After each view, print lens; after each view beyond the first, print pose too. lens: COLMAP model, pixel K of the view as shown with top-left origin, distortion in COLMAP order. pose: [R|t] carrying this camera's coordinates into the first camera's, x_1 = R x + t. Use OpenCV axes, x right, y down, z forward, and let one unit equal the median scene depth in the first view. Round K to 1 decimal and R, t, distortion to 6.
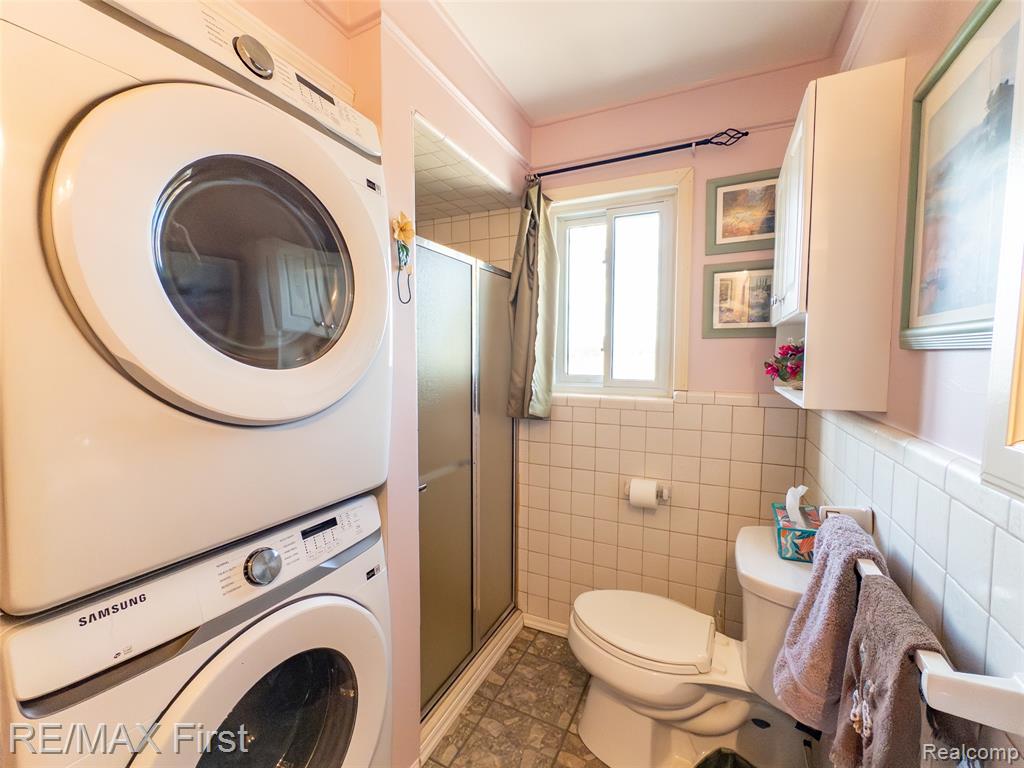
lens RADIAL K [[427.5, 0, 512.0], [0, 427.5, 384.0], [0, 0, 1]] dist [-0.000999, 0.000196]
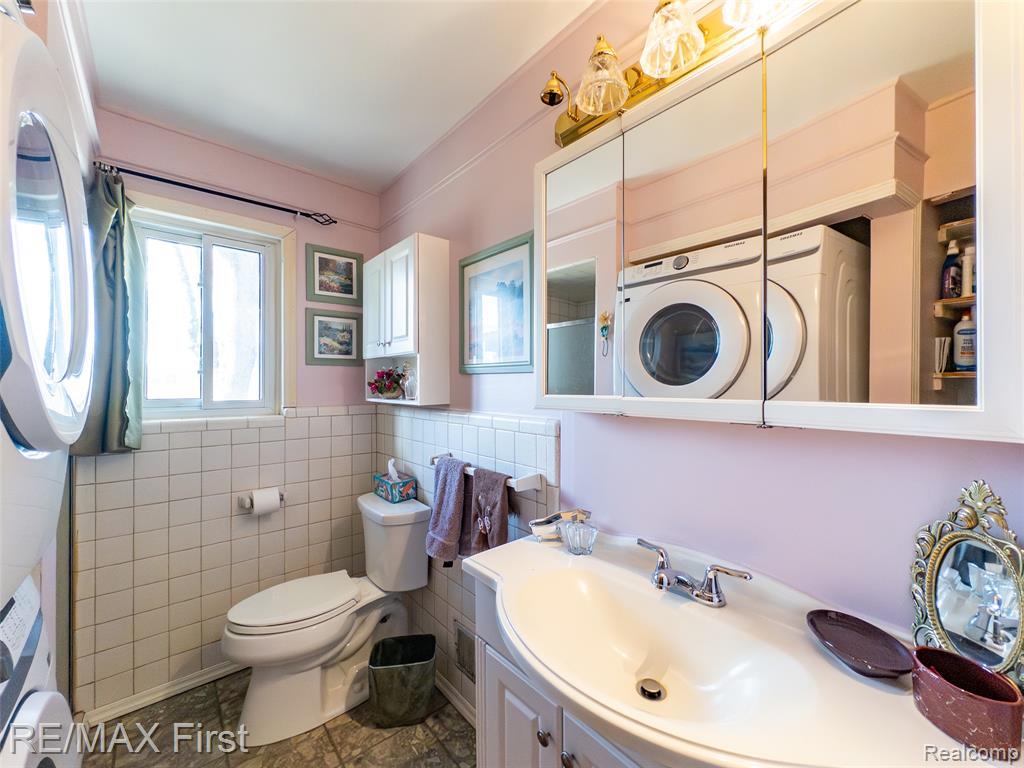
lens RADIAL K [[421.0, 0, 512.0], [0, 421.0, 384.0], [0, 0, 1]] dist [0.002007, 0.000276]
pose [[0.401016, -0.001505, 0.916070, -0.438695], [0.062762, 0.997694, -0.025835, 0.019737], [-0.913919, 0.067854, 0.400186, -0.048916]]
